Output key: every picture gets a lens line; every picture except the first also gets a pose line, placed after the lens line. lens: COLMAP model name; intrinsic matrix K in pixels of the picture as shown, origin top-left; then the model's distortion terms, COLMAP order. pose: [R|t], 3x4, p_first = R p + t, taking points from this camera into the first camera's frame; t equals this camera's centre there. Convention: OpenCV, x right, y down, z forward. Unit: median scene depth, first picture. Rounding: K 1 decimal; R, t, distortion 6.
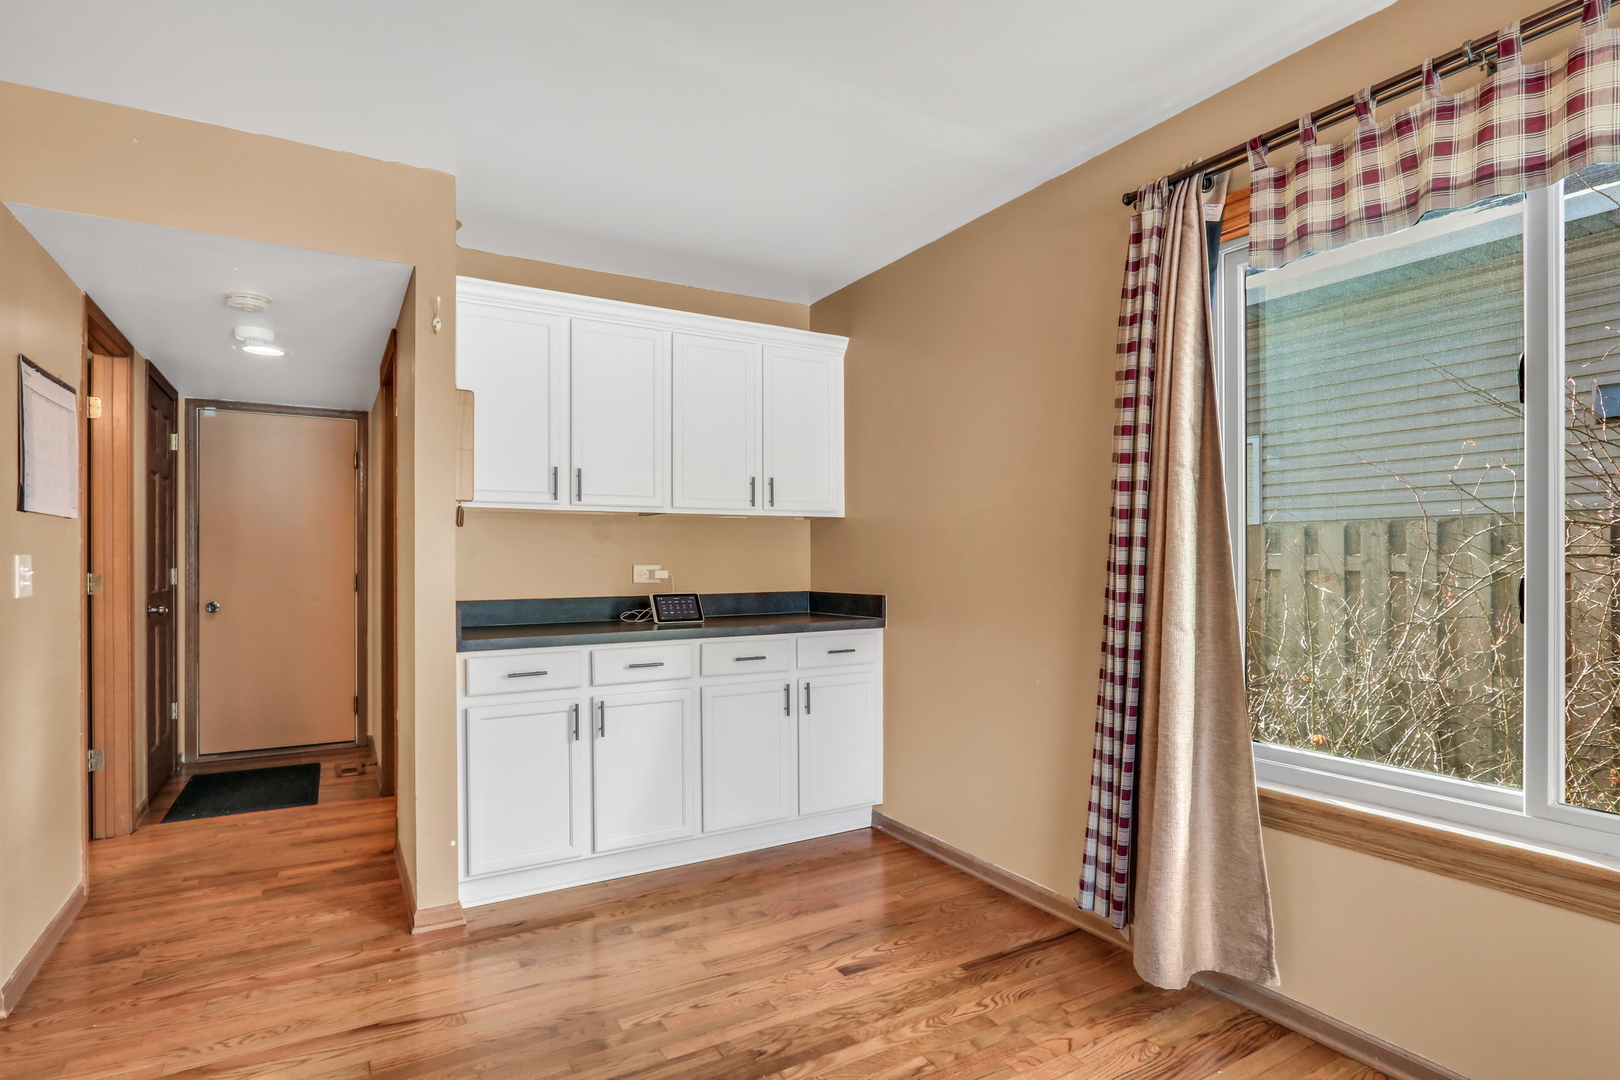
lens RADIAL K [[818.7, 0, 788.2], [0, 818.7, 540.6], [0, 0, 1]] dist [-0.014541, -0.000004]
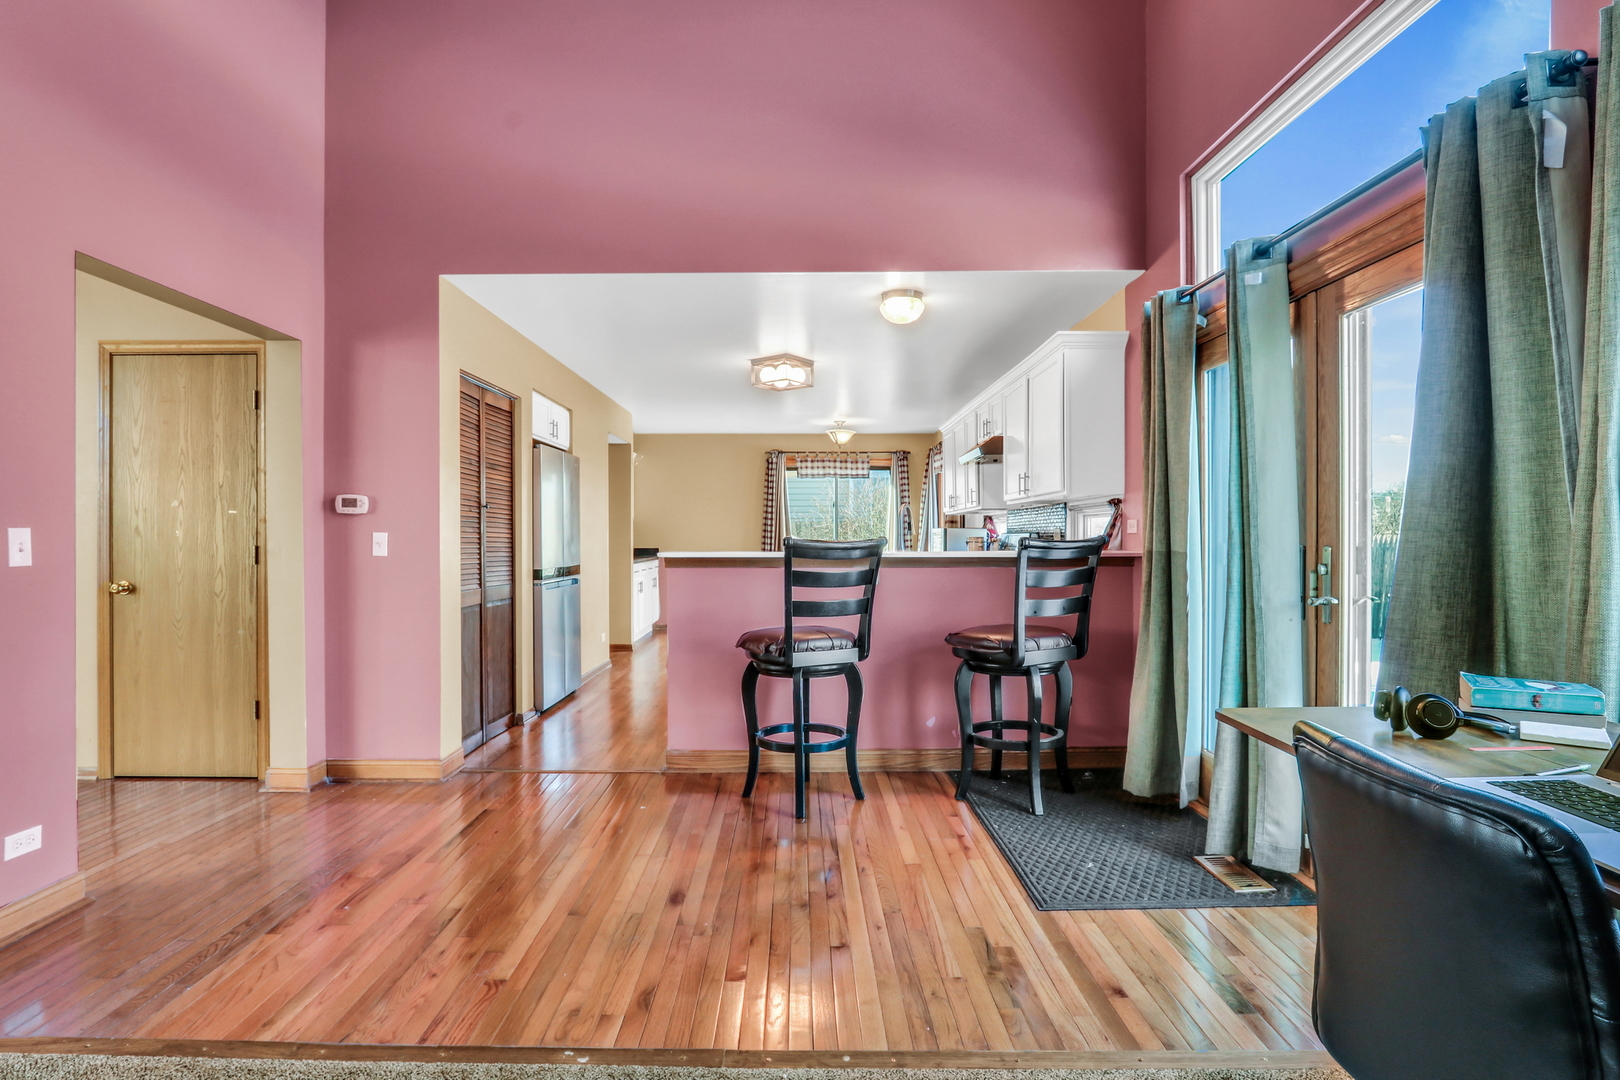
lens RADIAL K [[818.7, 0, 788.2], [0, 818.7, 540.6], [0, 0, 1]] dist [-0.014541, -0.000004]
pose [[0.505989, -0.002088, 0.862537, -4.106370], [-0.019096, 0.999725, 0.013623, -0.013868], [-0.862328, -0.023364, 0.505810, -1.636558]]
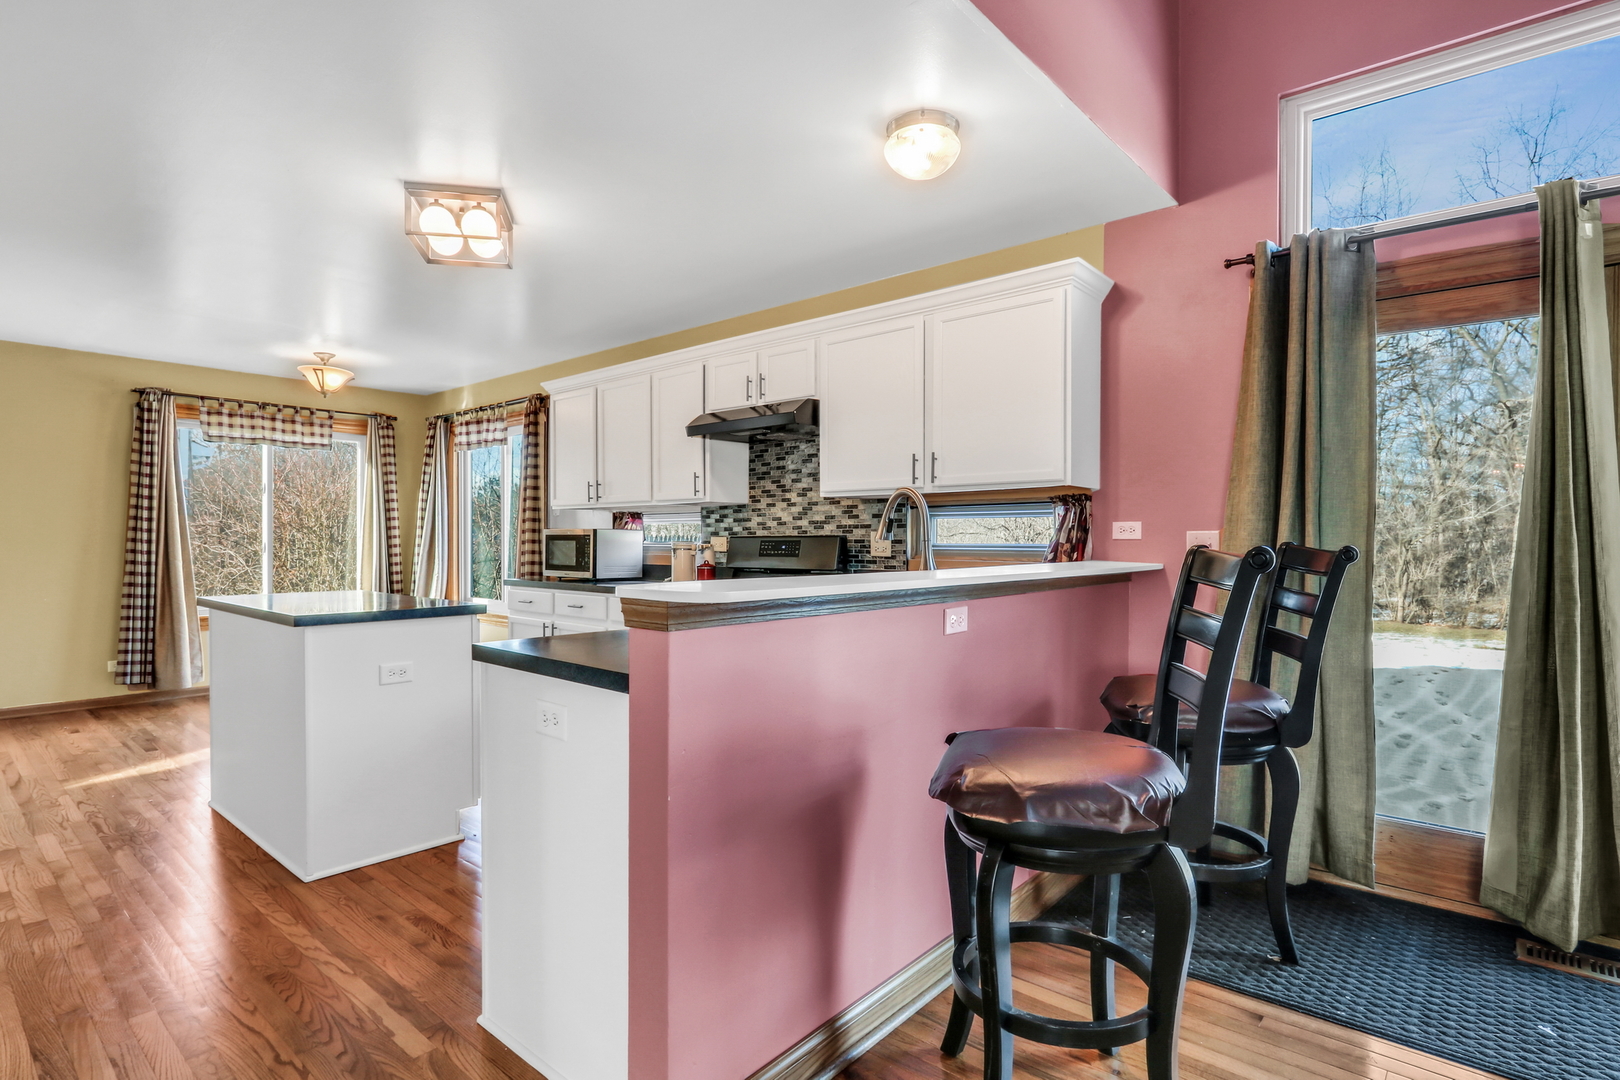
lens RADIAL K [[818.7, 0, 788.2], [0, 818.7, 540.6], [0, 0, 1]] dist [-0.014541, -0.000004]
pose [[-0.322716, 0.000931, 0.946495, -3.121816], [-0.020797, 0.999751, -0.008075, 0.011145], [-0.946267, -0.022290, -0.322617, -0.079667]]
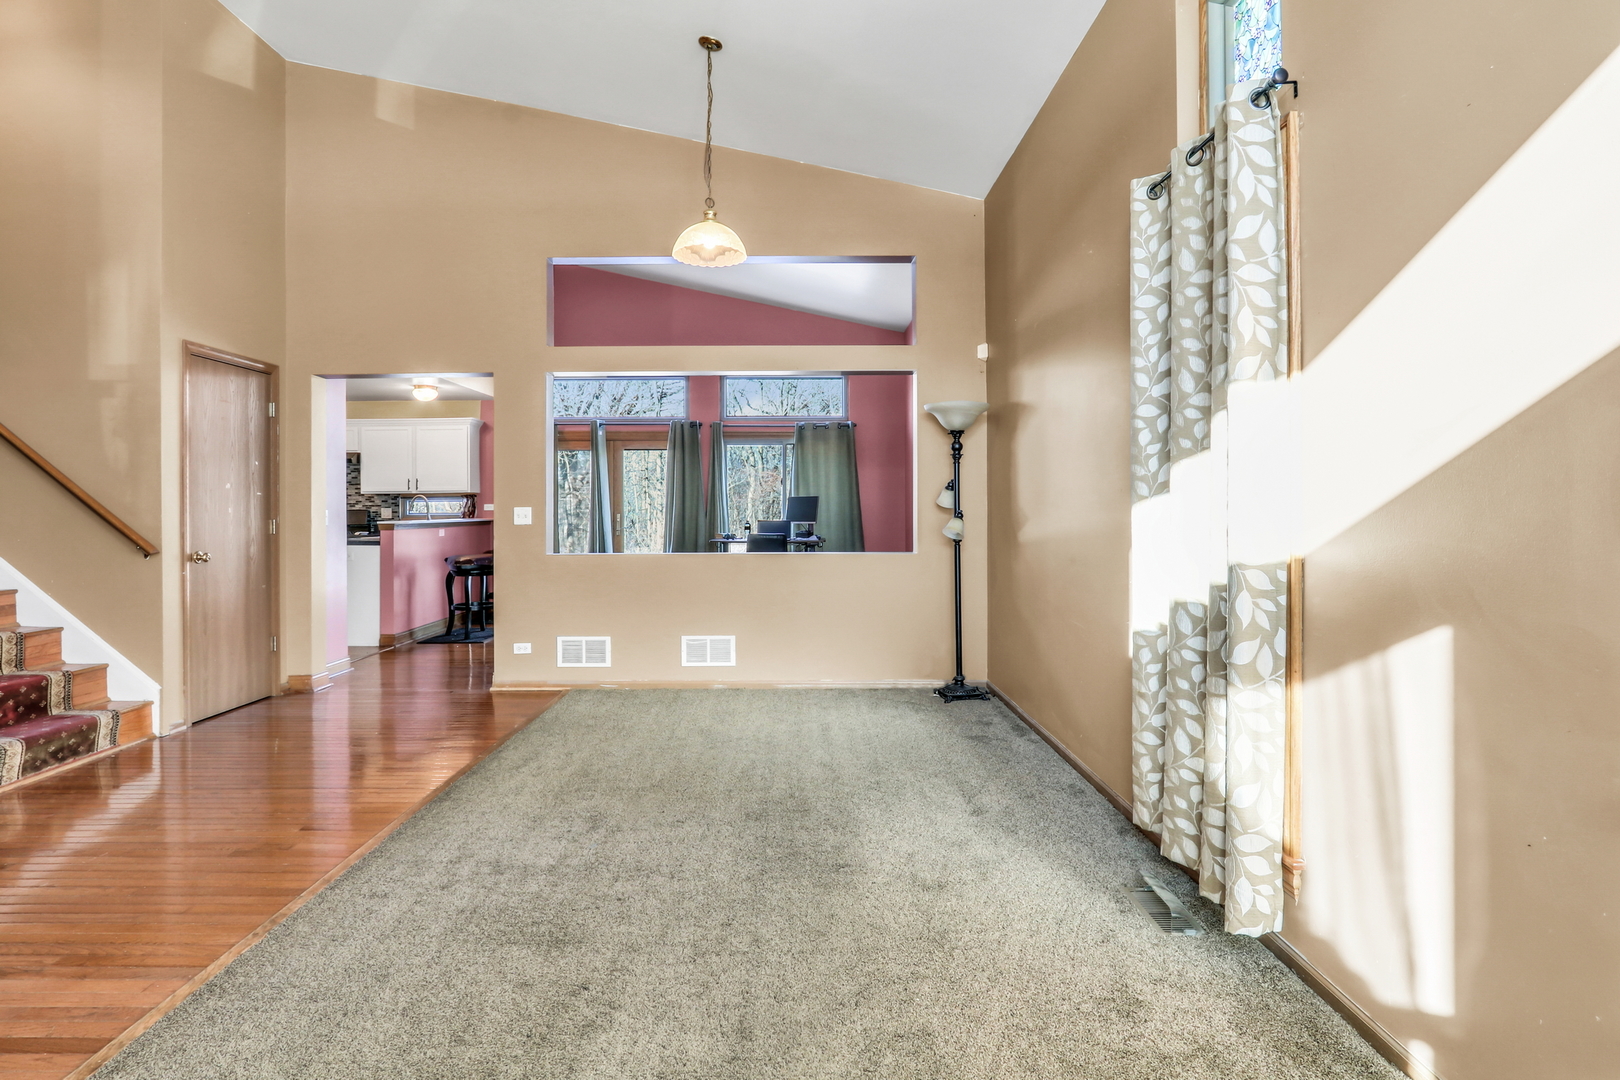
lens RADIAL K [[845.5, 0, 808.9], [0, 845.5, 509.6], [0, 0, 1]] dist [0.000097, 0.000045]
pose [[-0.875335, 0.008283, 0.483445, -5.964405], [-0.001162, 0.999814, -0.019233, 0.071958], [-0.483515, -0.017398, -0.875163, 2.295678]]
